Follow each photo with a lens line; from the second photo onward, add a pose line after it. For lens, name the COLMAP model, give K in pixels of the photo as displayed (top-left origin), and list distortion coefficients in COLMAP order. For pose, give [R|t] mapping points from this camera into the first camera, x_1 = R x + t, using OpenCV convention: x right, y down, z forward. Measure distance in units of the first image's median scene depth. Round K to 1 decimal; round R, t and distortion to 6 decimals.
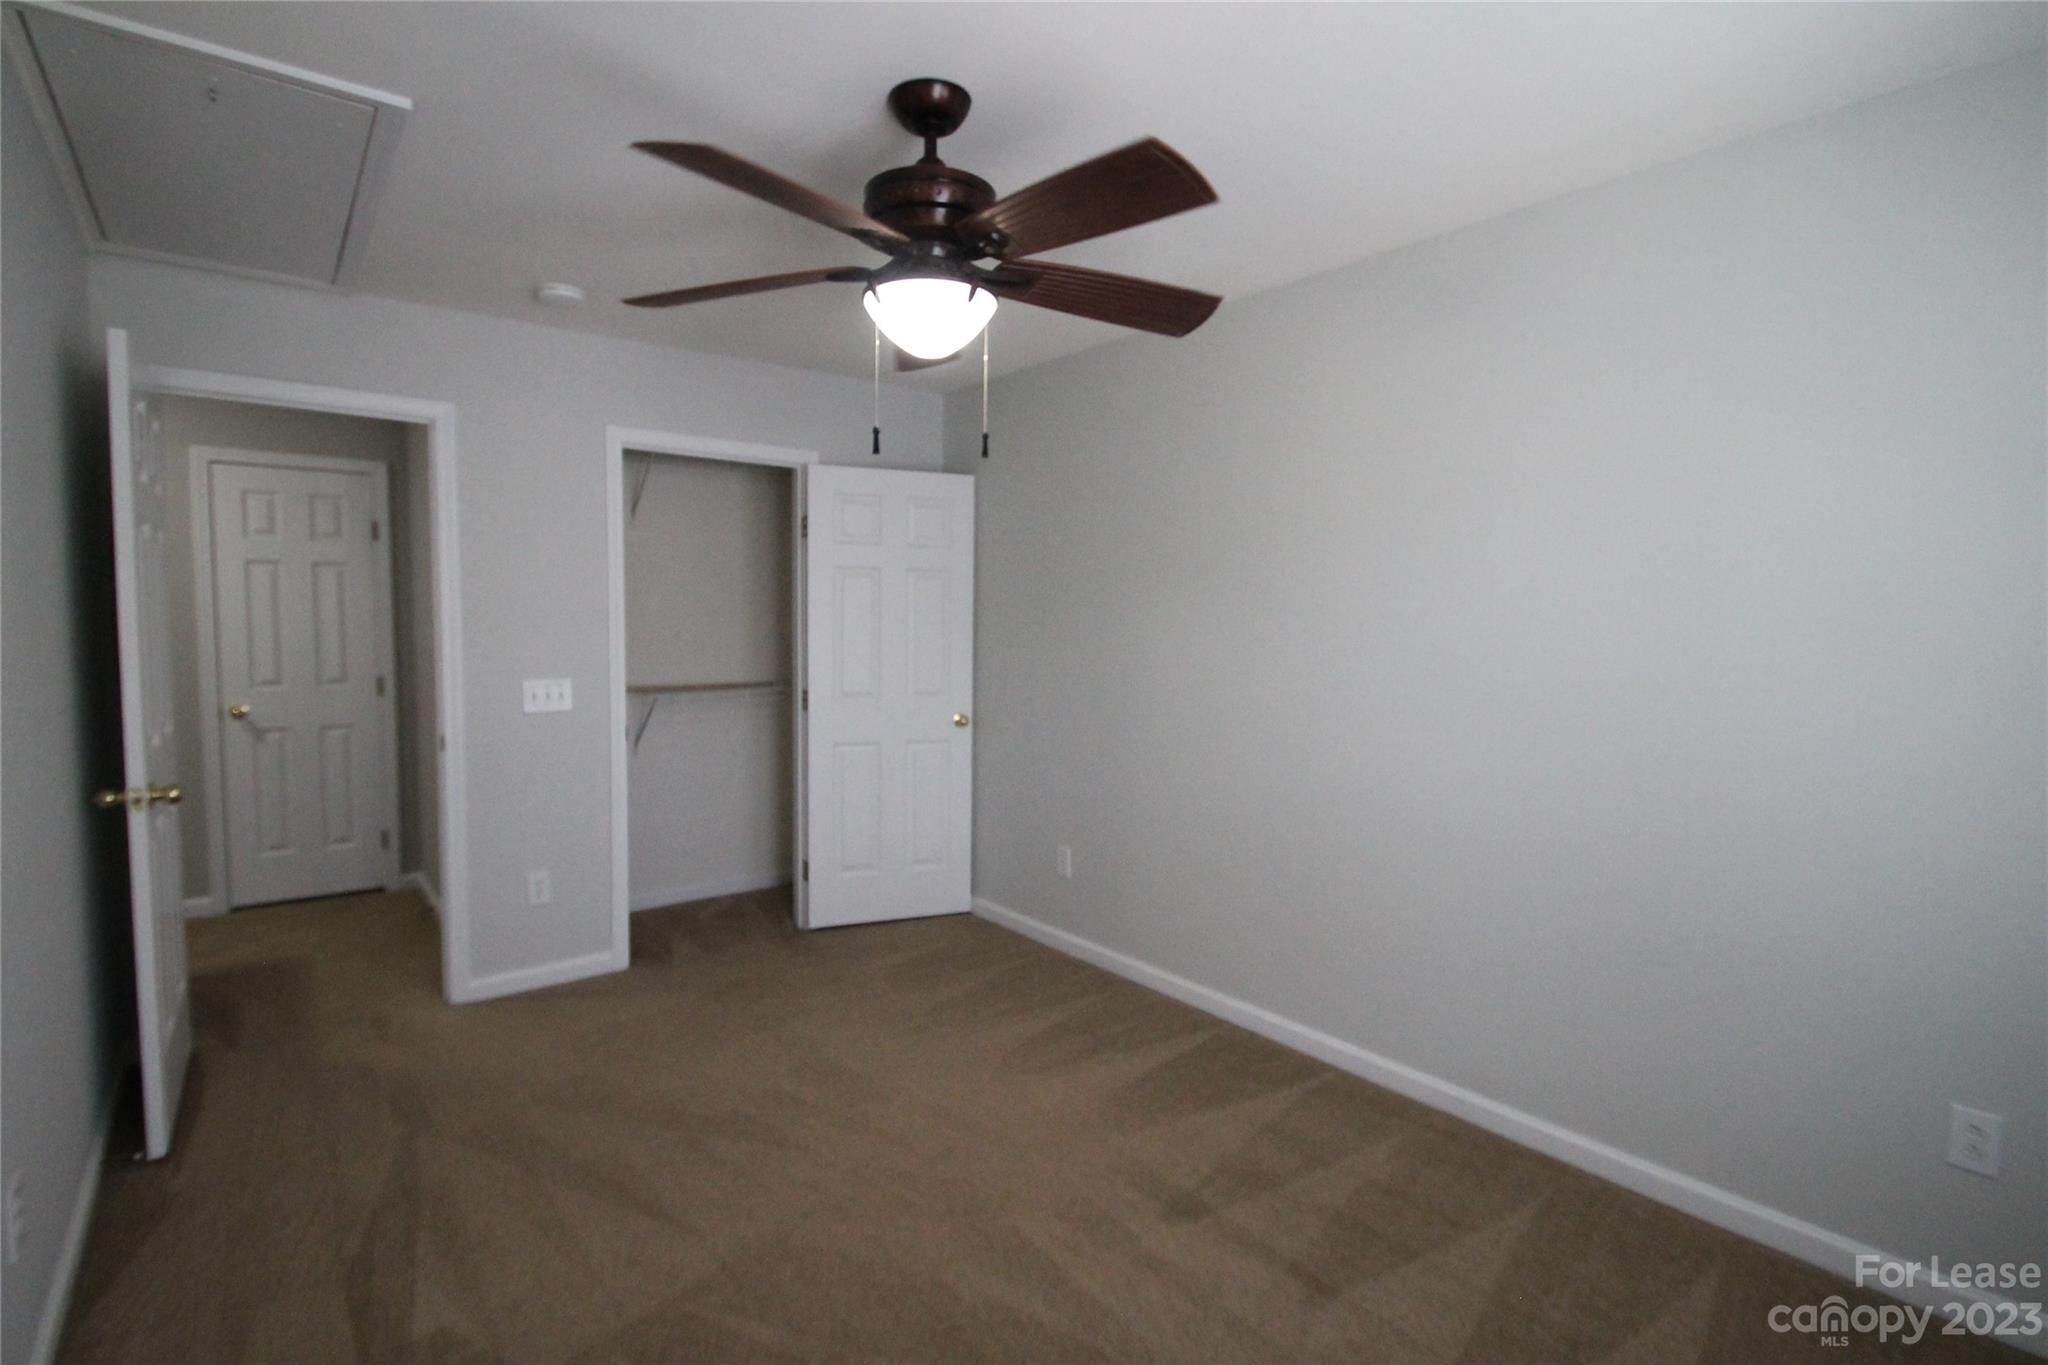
lens RADIAL K [[966.1, 0, 1001.2], [0, 966.1, 682.7], [0, 0, 1]] dist [-0.000453, -0.000842]
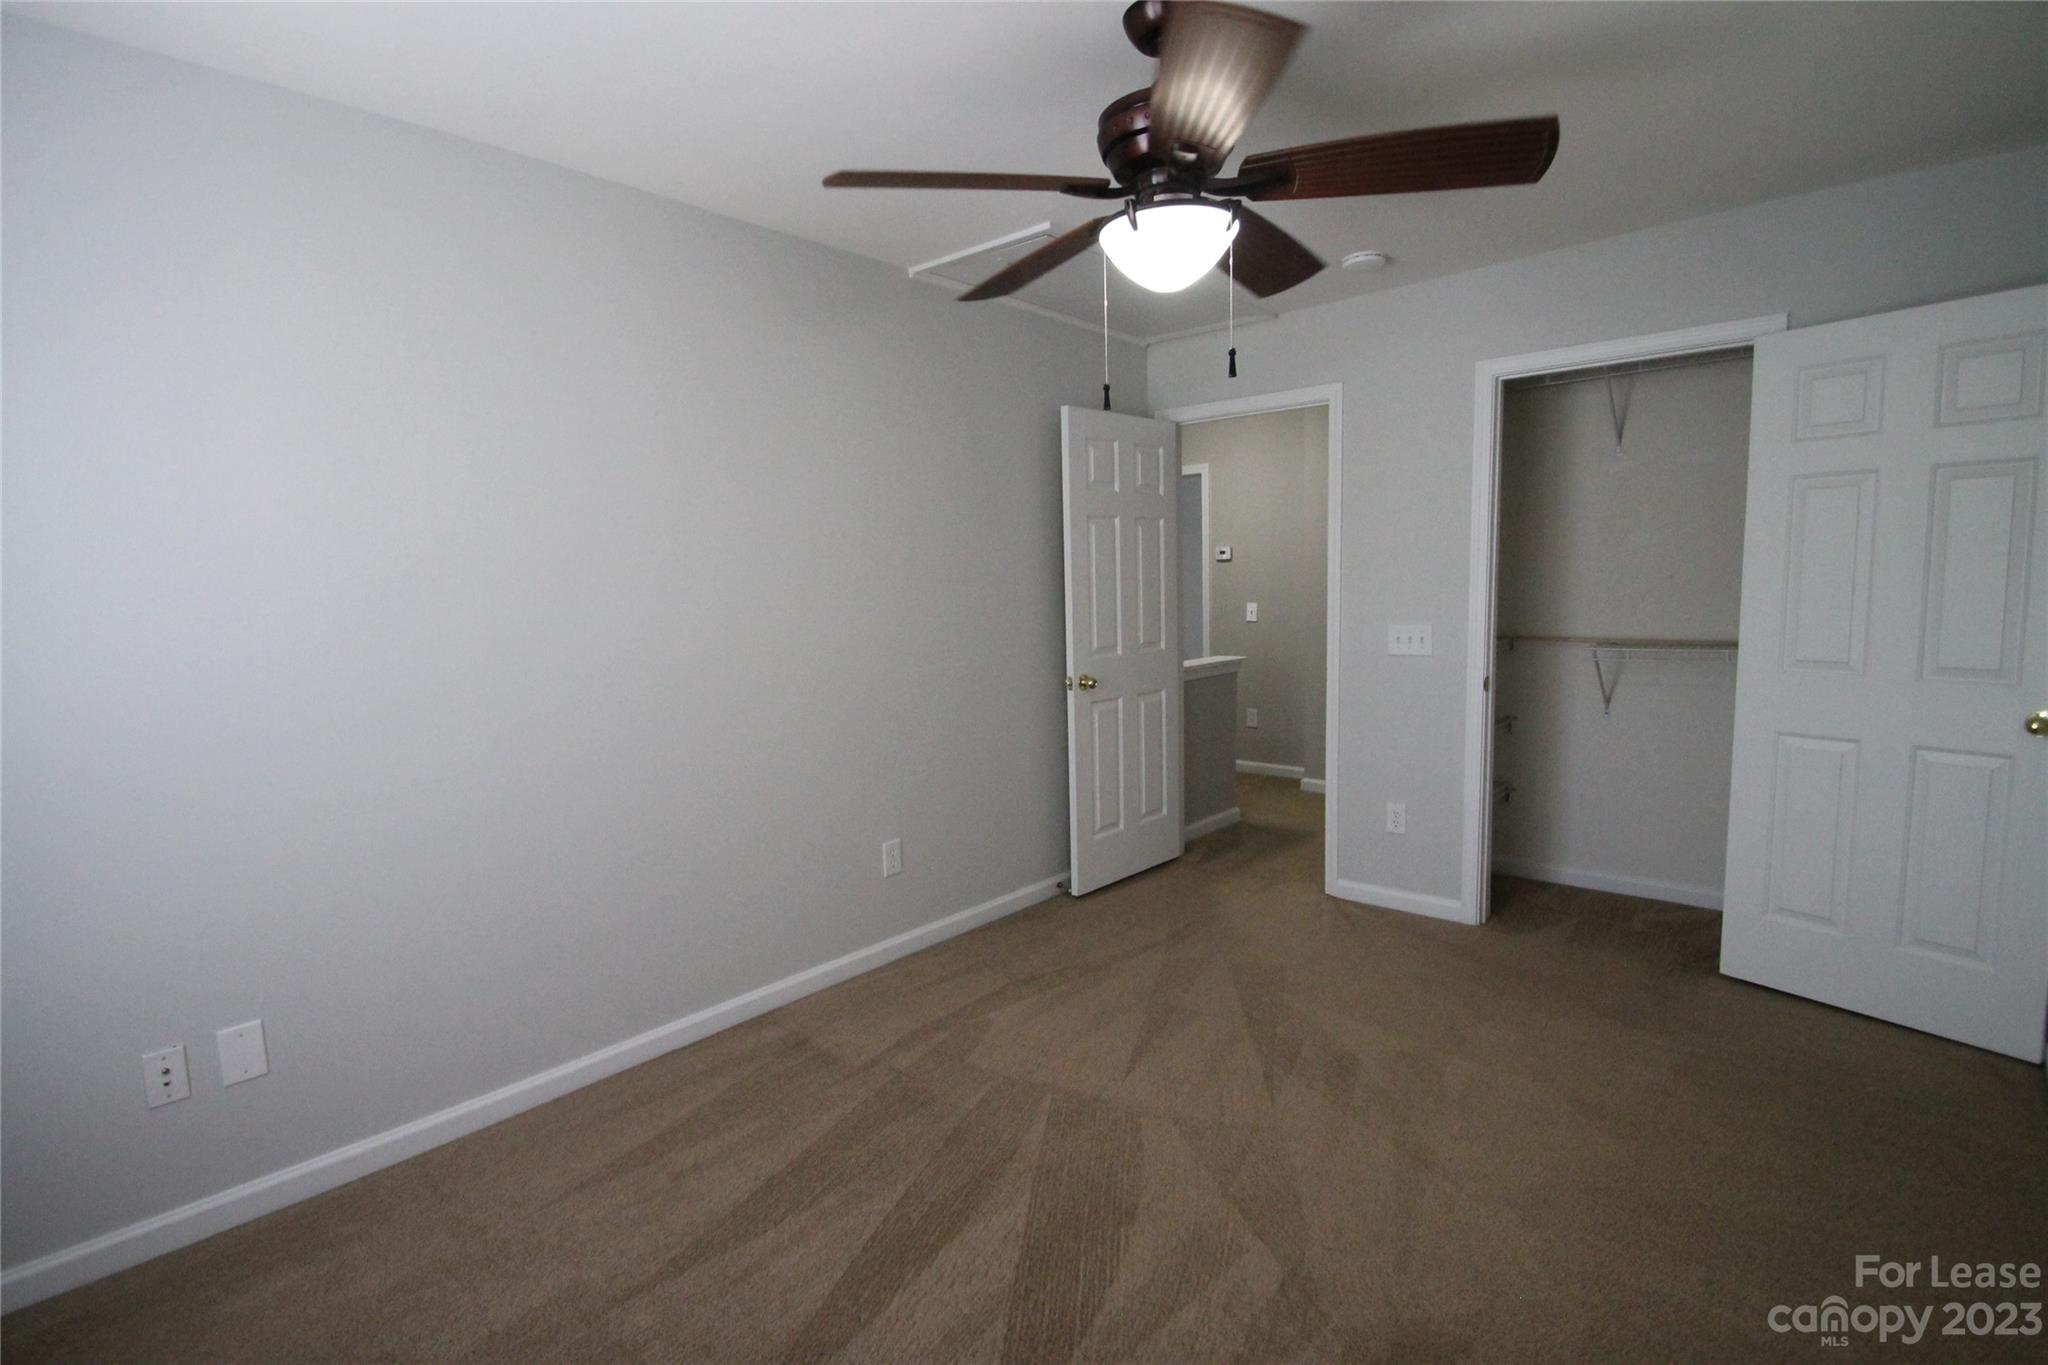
lens RADIAL K [[966.1, 0, 1001.2], [0, 966.1, 682.7], [0, 0, 1]] dist [-0.000453, -0.000842]
pose [[0.185687, 0.089145, -0.978557, 0.480047], [-0.037318, 0.995797, 0.083635, -0.011392], [0.981900, 0.020988, 0.188234, 0.365267]]
